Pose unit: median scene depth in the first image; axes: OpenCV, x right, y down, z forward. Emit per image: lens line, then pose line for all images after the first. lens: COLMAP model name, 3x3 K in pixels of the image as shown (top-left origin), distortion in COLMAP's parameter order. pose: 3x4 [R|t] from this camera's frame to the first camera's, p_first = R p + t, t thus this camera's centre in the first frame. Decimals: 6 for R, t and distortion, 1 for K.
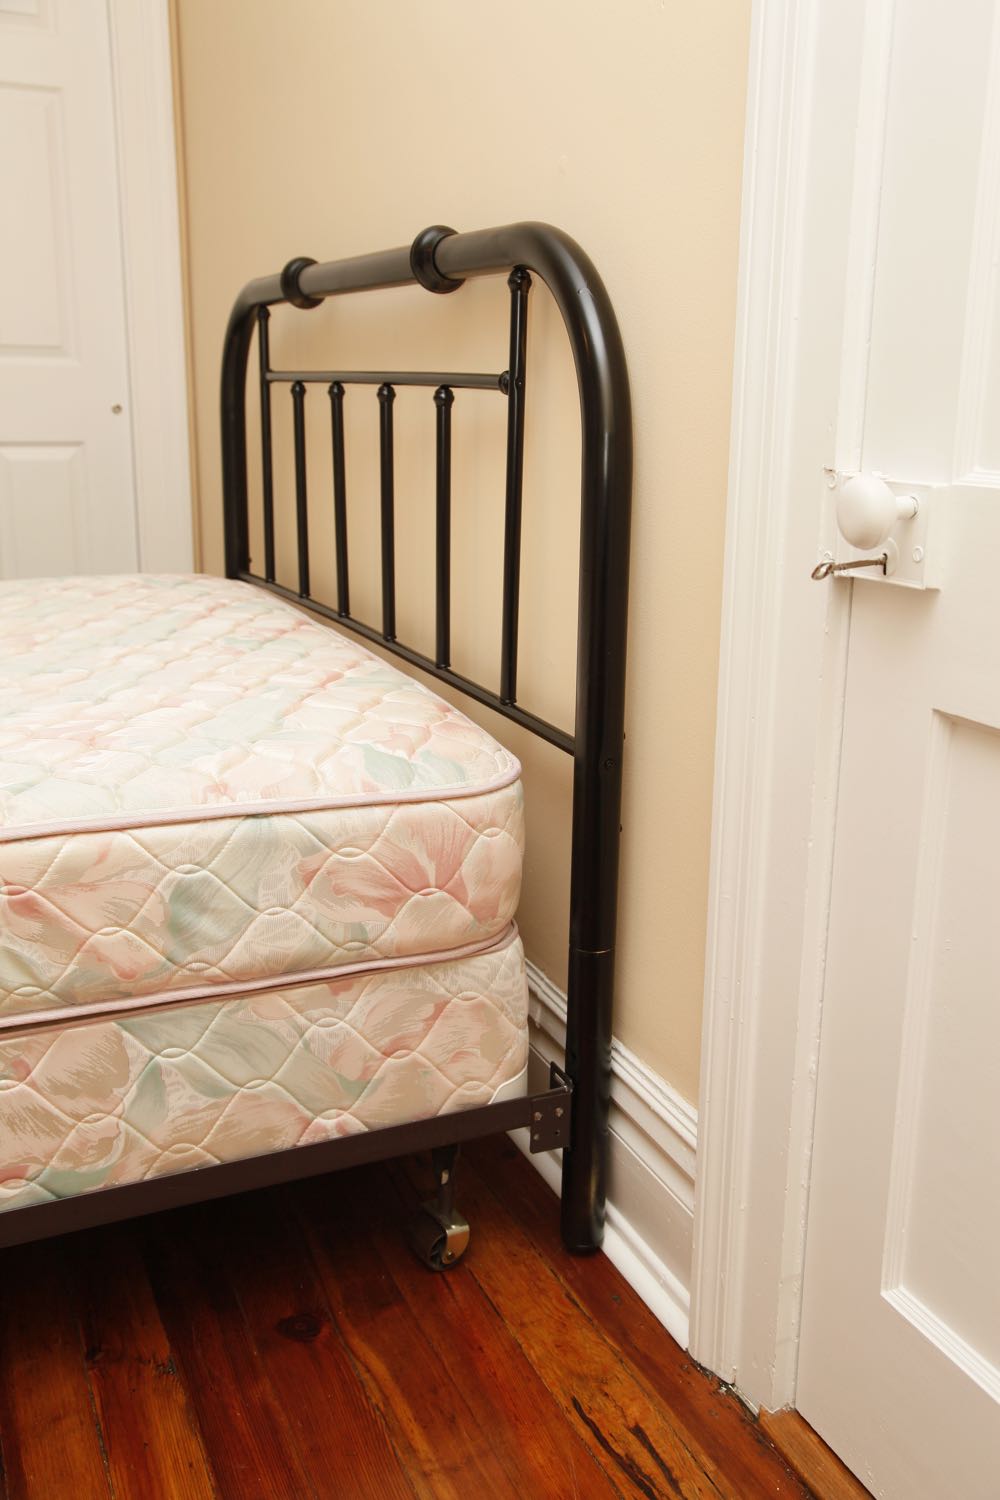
lens RADIAL K [[1350.0, 0, 500.0], [0, 1350.0, 750.0], [0, 0, 1]] dist [-0.106023, 0.123613]
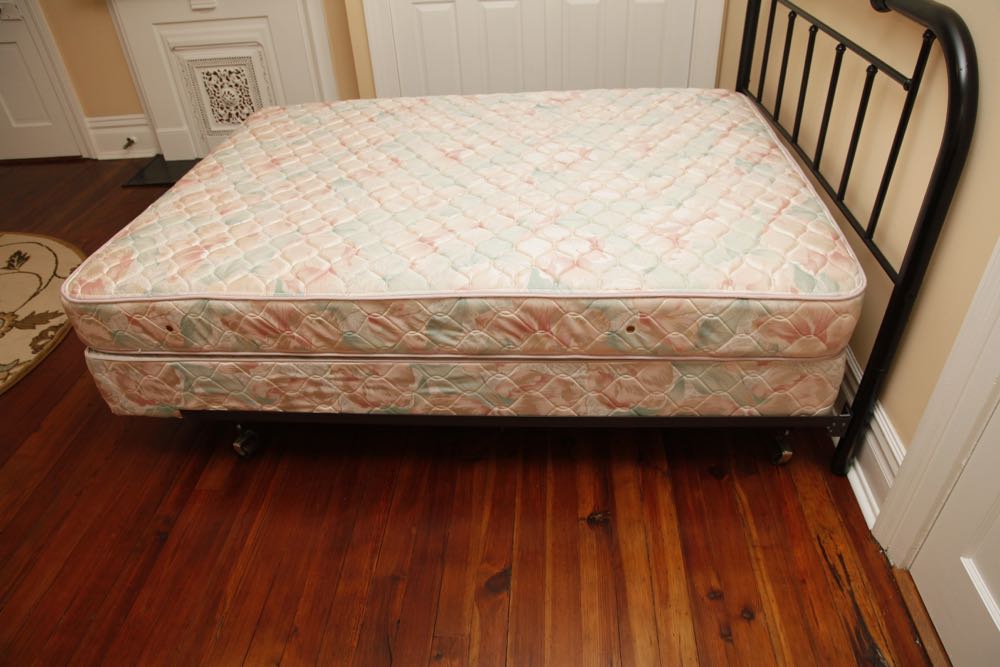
lens RADIAL K [[649.7, 0, 500.0], [0, 649.7, 333.5], [0, 0, 1]] dist [-0.071797, 0.002930]
pose [[0.880664, 0.233304, -0.412310, -0.070755], [-0.054900, 0.914725, 0.400331, -0.316056], [0.470549, -0.329921, 0.818374, -0.160599]]
